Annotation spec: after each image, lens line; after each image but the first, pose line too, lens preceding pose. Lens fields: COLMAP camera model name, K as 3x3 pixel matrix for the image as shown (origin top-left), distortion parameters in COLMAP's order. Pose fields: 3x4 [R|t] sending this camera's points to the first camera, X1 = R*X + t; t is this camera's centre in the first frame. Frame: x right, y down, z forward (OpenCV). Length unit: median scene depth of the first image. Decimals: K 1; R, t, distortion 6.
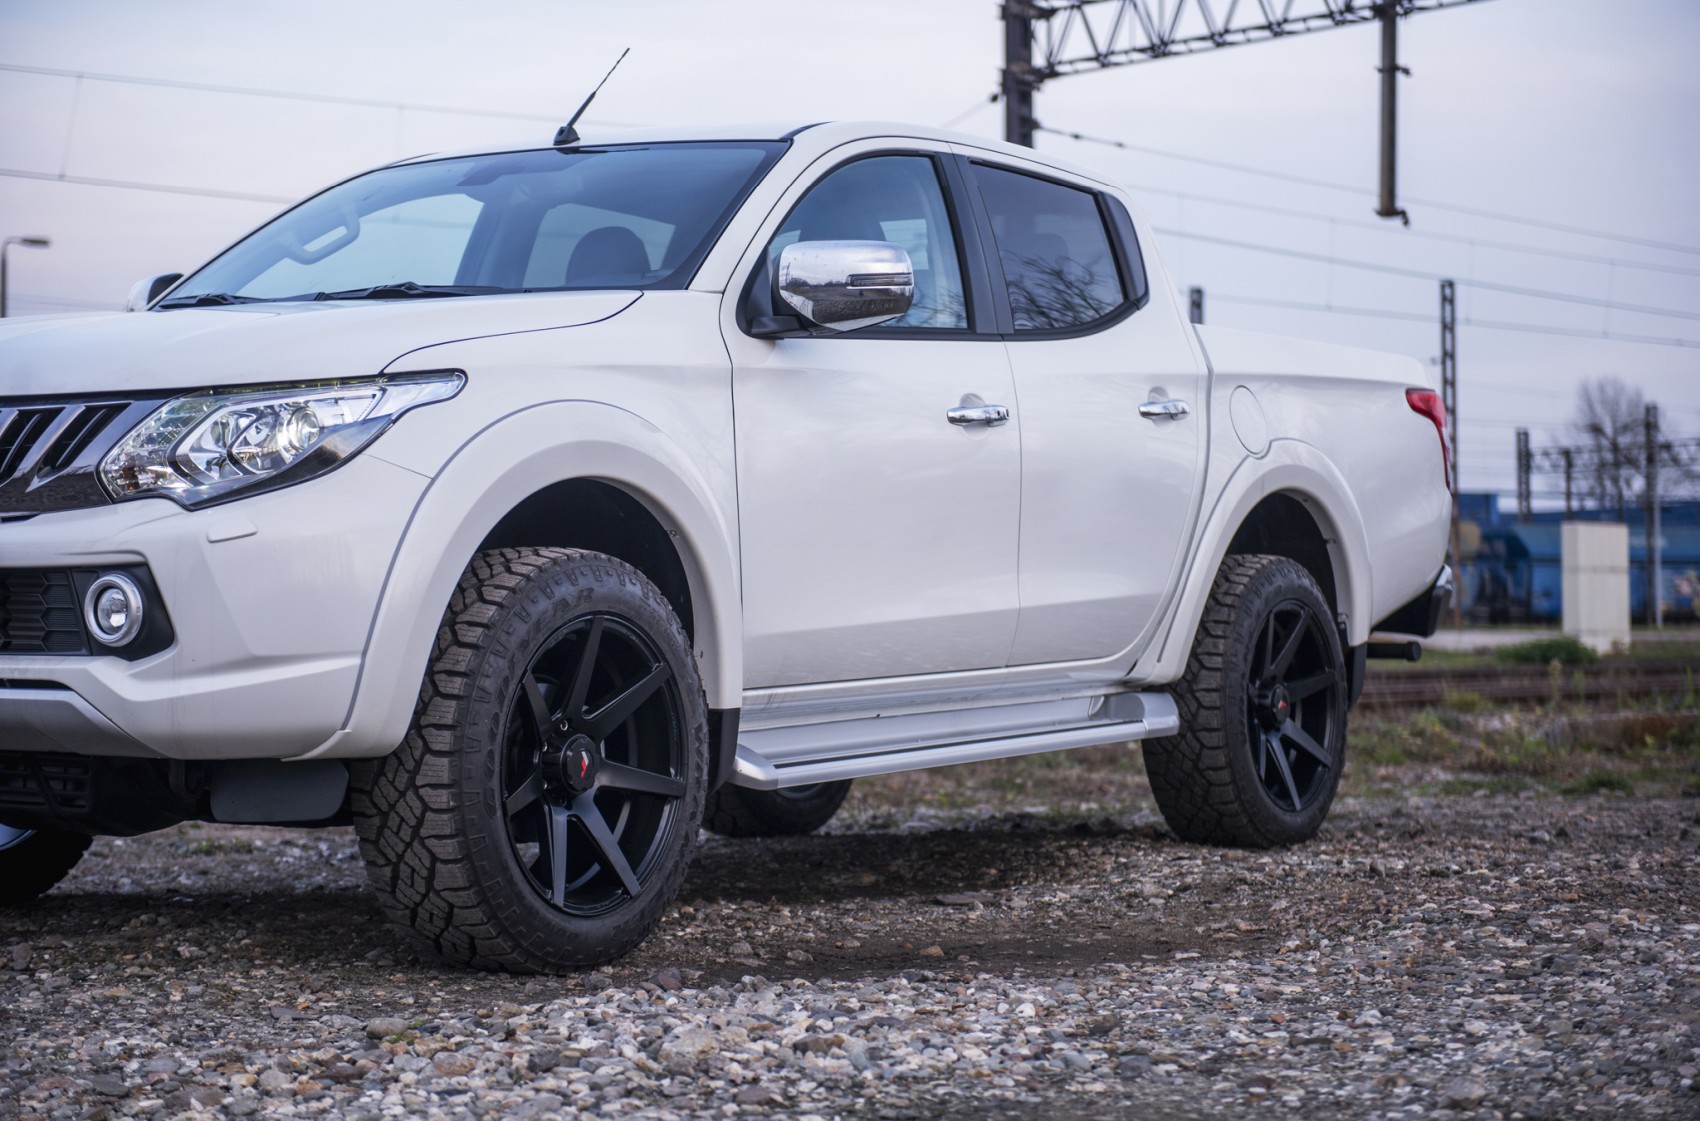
lens RADIAL K [[3134.2, 0, 857.5], [0, 3134.2, 568.3], [0, 0, 1]] dist [-0.011975, 0.000000]
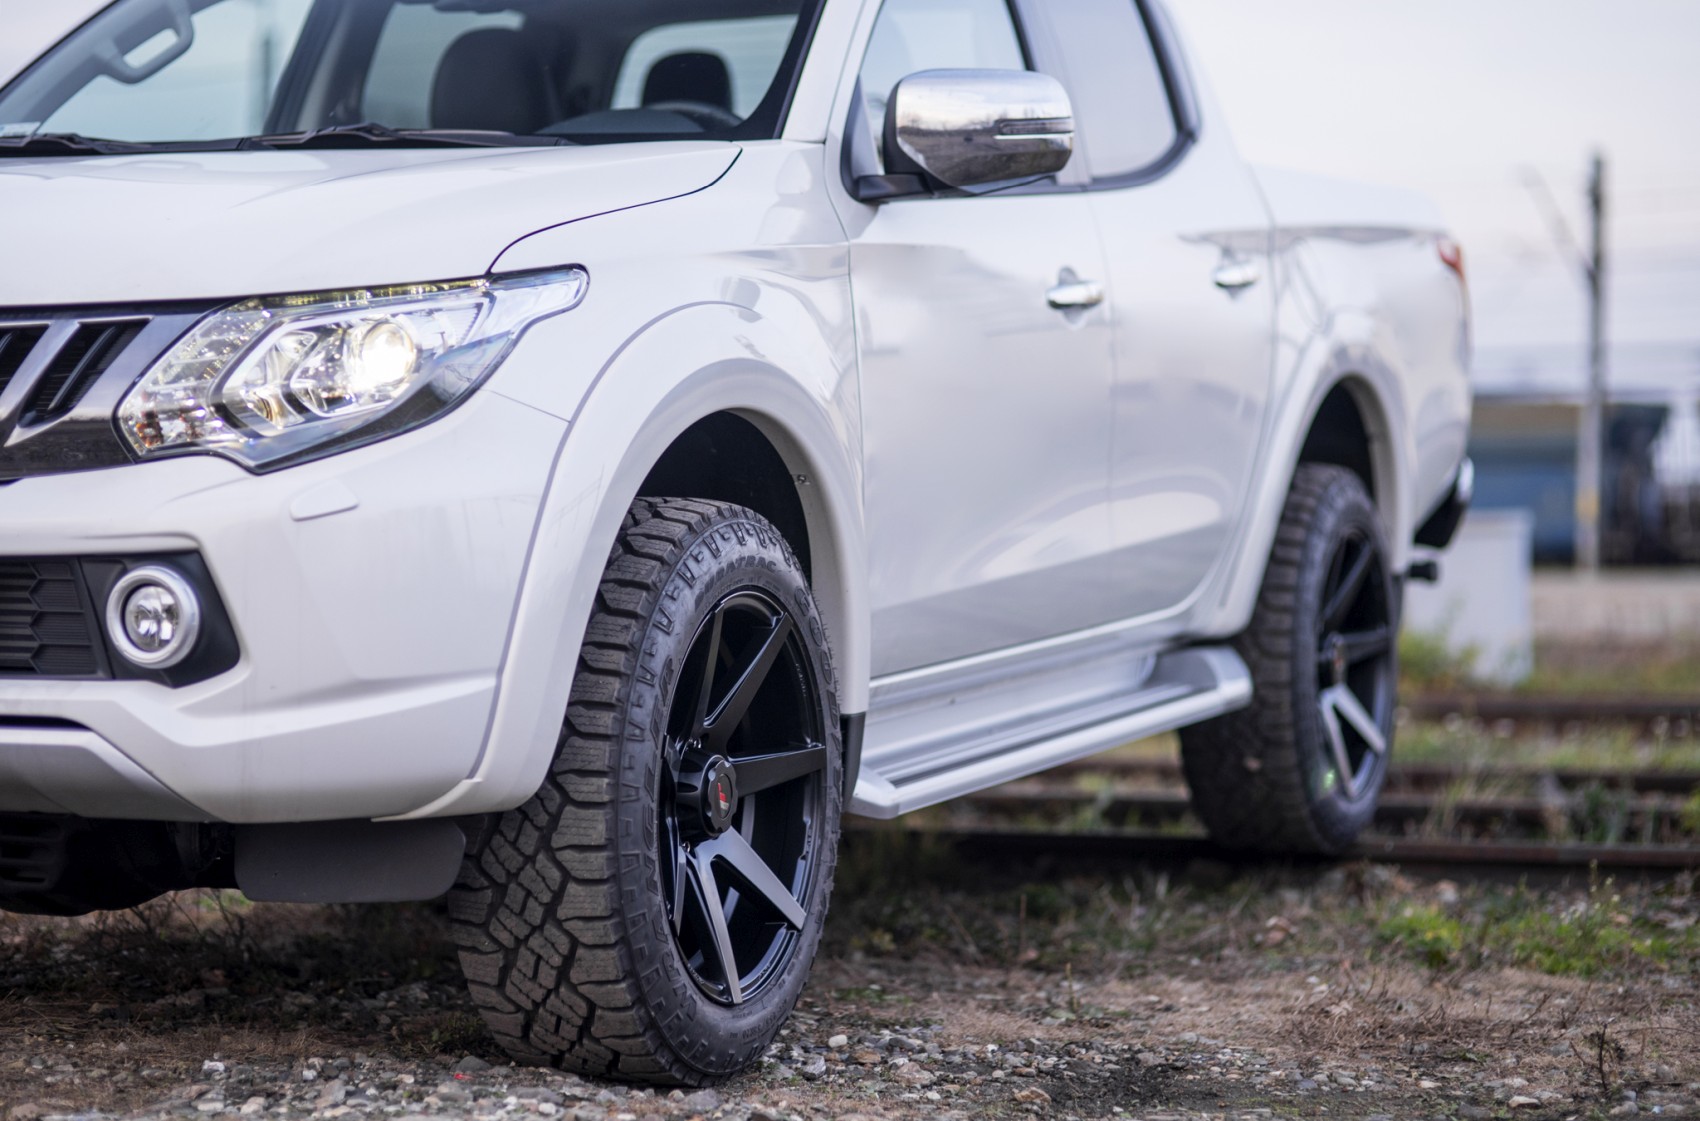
lens RADIAL K [[4009.0, 0, 849.5], [0, 4009.0, 558.8], [0, 0, 1]] dist [-0.070252, 0.000000]
pose [[0.985563, -0.013762, 0.168751, -0.226736], [0.006129, 0.998938, 0.045670, -0.038765], [-0.169200, -0.043976, 0.984600, 0.081316]]
